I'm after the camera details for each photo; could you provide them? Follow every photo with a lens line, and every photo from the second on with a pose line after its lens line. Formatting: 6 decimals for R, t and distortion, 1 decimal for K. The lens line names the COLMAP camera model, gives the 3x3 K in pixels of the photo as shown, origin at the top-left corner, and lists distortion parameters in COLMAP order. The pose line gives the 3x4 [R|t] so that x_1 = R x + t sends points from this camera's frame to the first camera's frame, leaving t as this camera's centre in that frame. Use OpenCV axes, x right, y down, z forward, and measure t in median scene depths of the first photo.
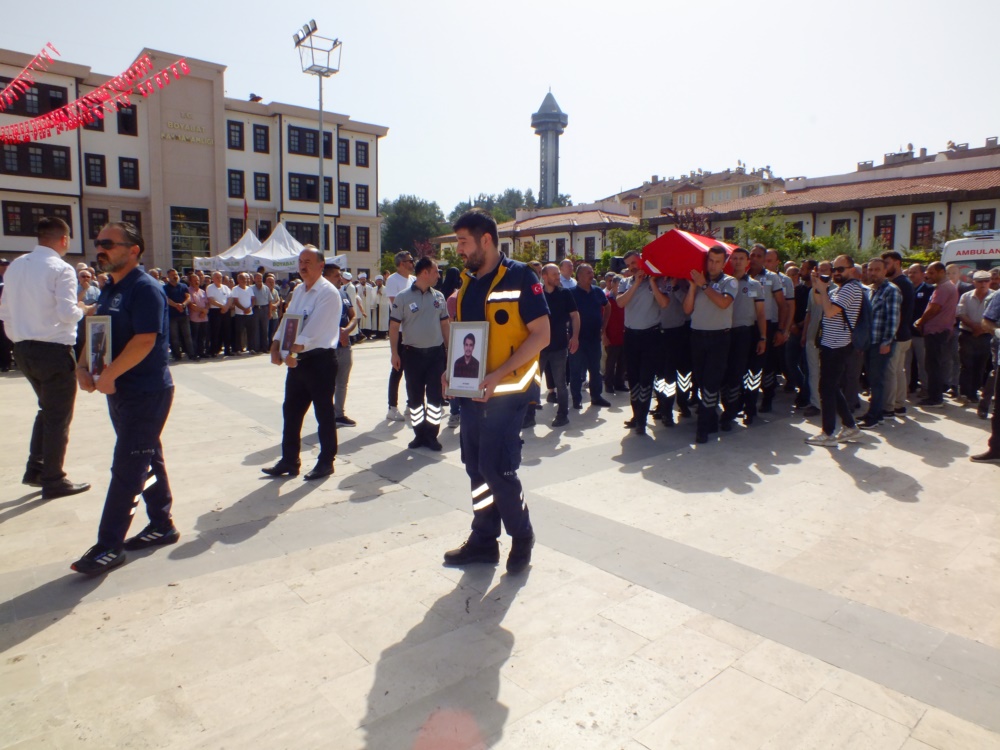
lens RADIAL K [[664.9, 0, 496.9], [0, 664.9, 385.4], [0, 0, 1]] dist [-0.081533, 0.036099]
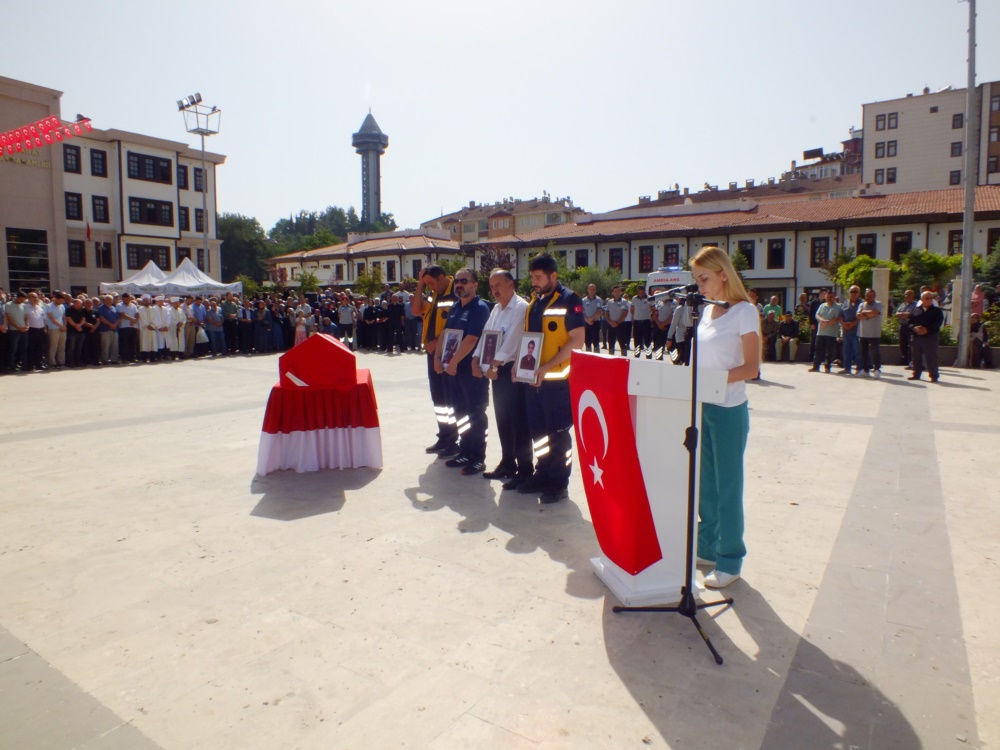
lens RADIAL K [[664.9, 0, 500.7], [0, 664.9, 393.6], [0, 0, 1]] dist [-0.081533, 0.036099]
pose [[0.964502, -0.041110, 0.260856, -0.026084], [0.044051, 0.999014, -0.005437, 0.017983], [-0.260375, 0.016735, 0.965362, -0.129562]]
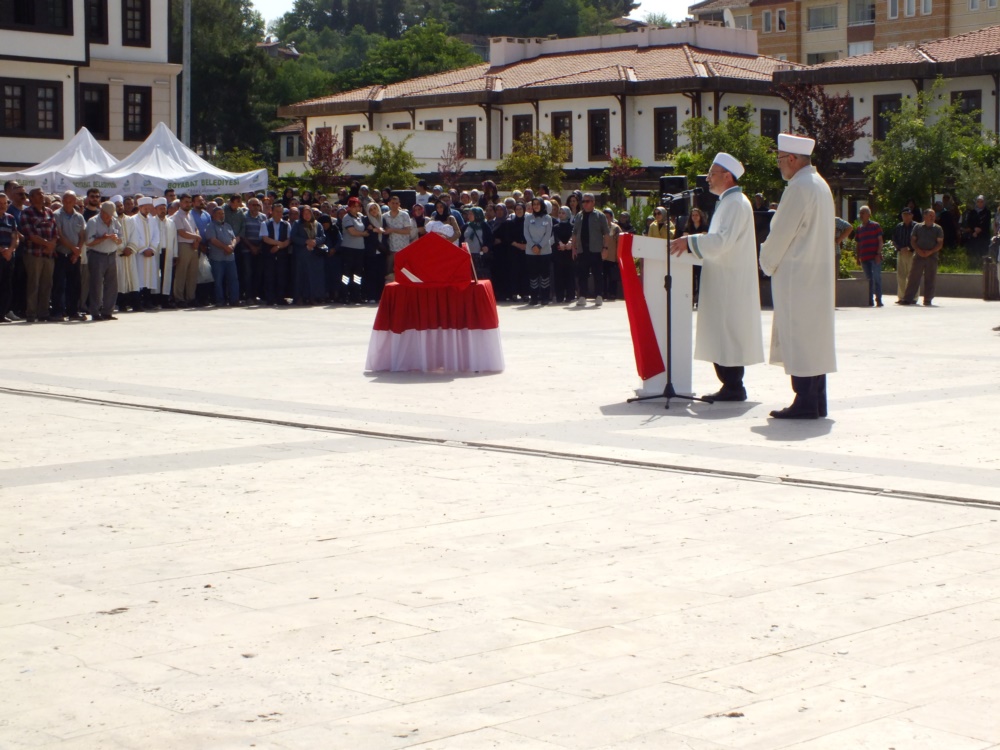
lens RADIAL K [[2049.9, 0, 499.6], [0, 2049.9, 381.2], [0, 0, 1]] dist [-0.273600, 0.000000]
pose [[0.998921, -0.007675, 0.045812, -0.030252], [0.010936, 0.997390, -0.071365, 0.048337], [-0.045145, 0.071789, 0.996398, -0.308843]]
